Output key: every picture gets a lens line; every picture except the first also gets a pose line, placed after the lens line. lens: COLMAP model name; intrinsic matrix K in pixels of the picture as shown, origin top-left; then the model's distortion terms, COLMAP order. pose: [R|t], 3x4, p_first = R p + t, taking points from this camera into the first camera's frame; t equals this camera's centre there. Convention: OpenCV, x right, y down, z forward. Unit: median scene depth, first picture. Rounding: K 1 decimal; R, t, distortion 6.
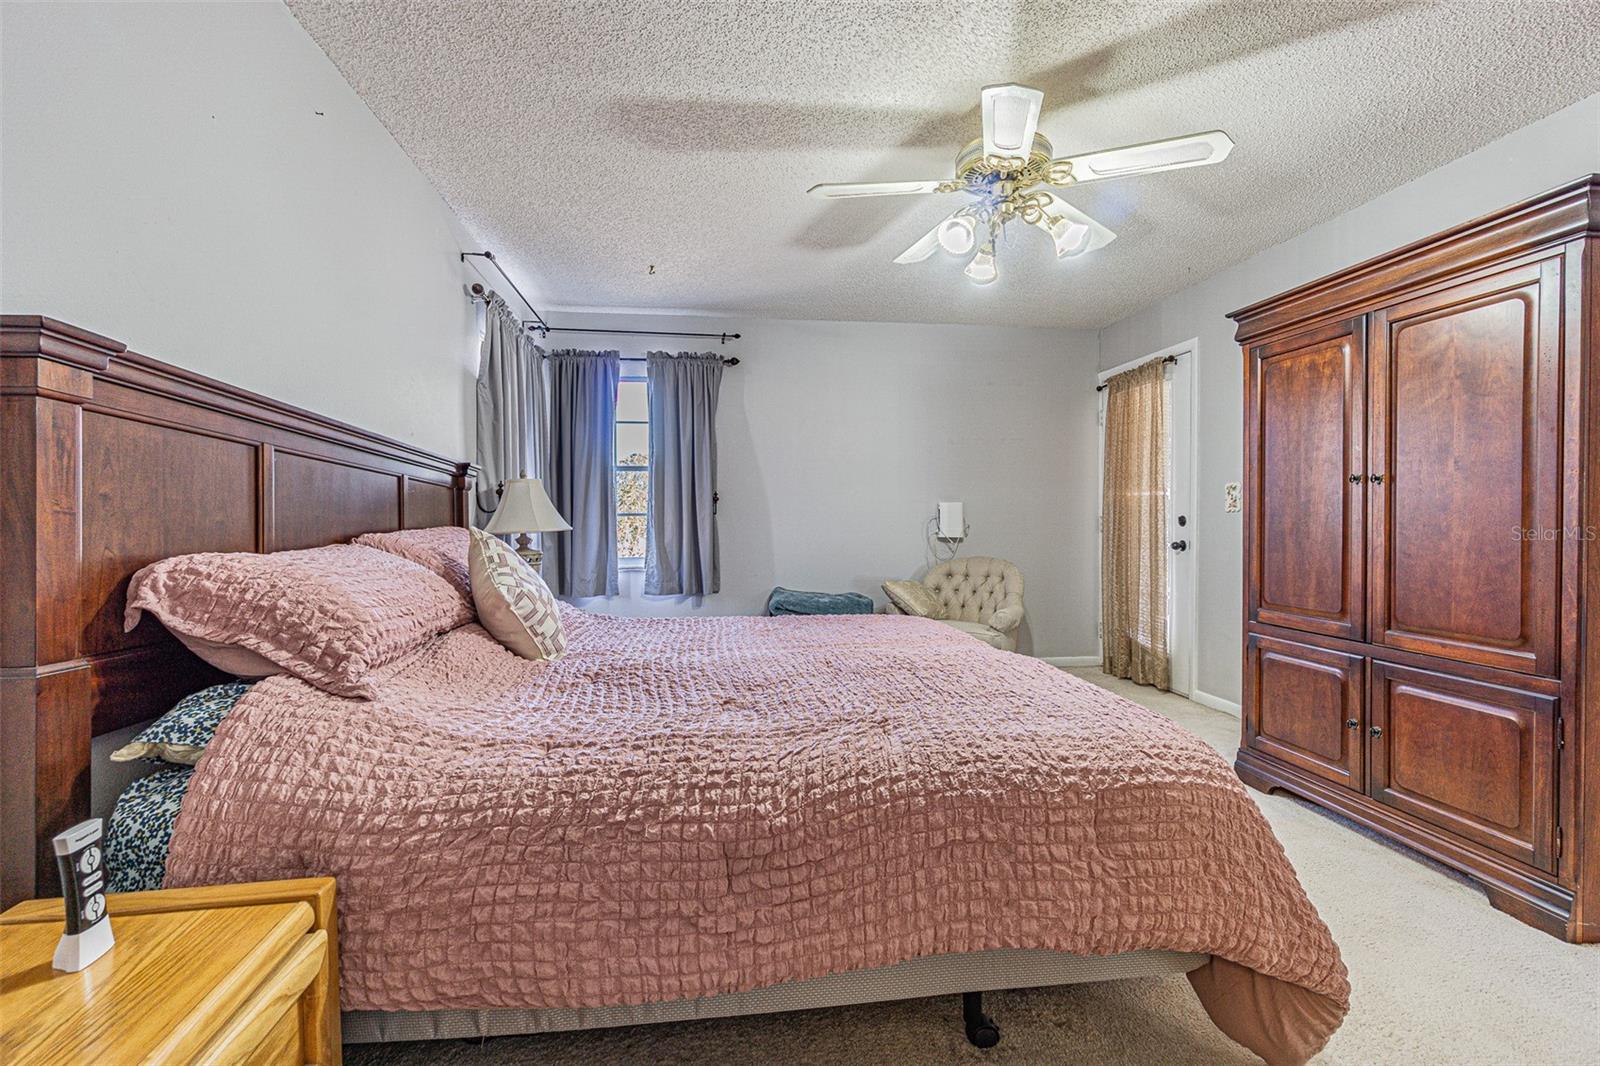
lens RADIAL K [[701.5, 0, 797.0], [0, 701.5, 520.8], [0, 0, 1]] dist [-0.000032, -0.000139]
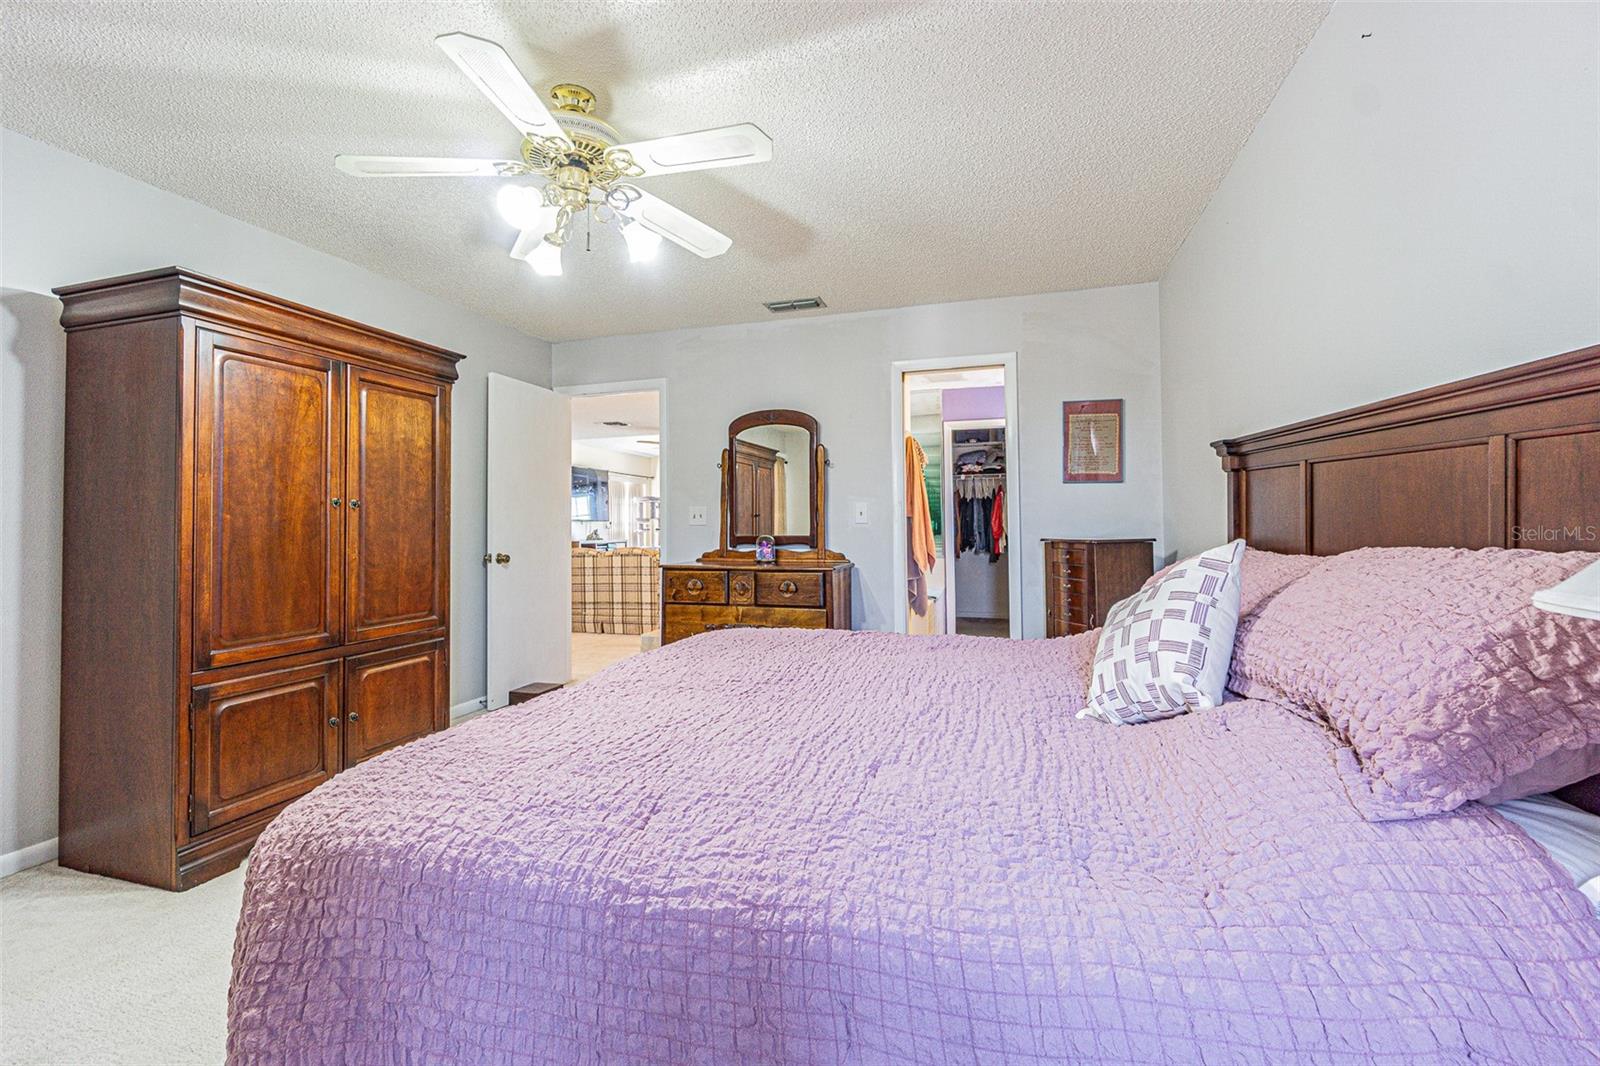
lens RADIAL K [[683.1, 0, 798.5], [0, 683.1, 523.5], [0, 0, 1]] dist [-0.009852, -0.000256]
pose [[-0.908641, 0.000128, 0.417579, -0.332750], [0.001870, 0.999991, 0.003763, -0.028710], [-0.417575, 0.004200, -0.908633, 1.627718]]
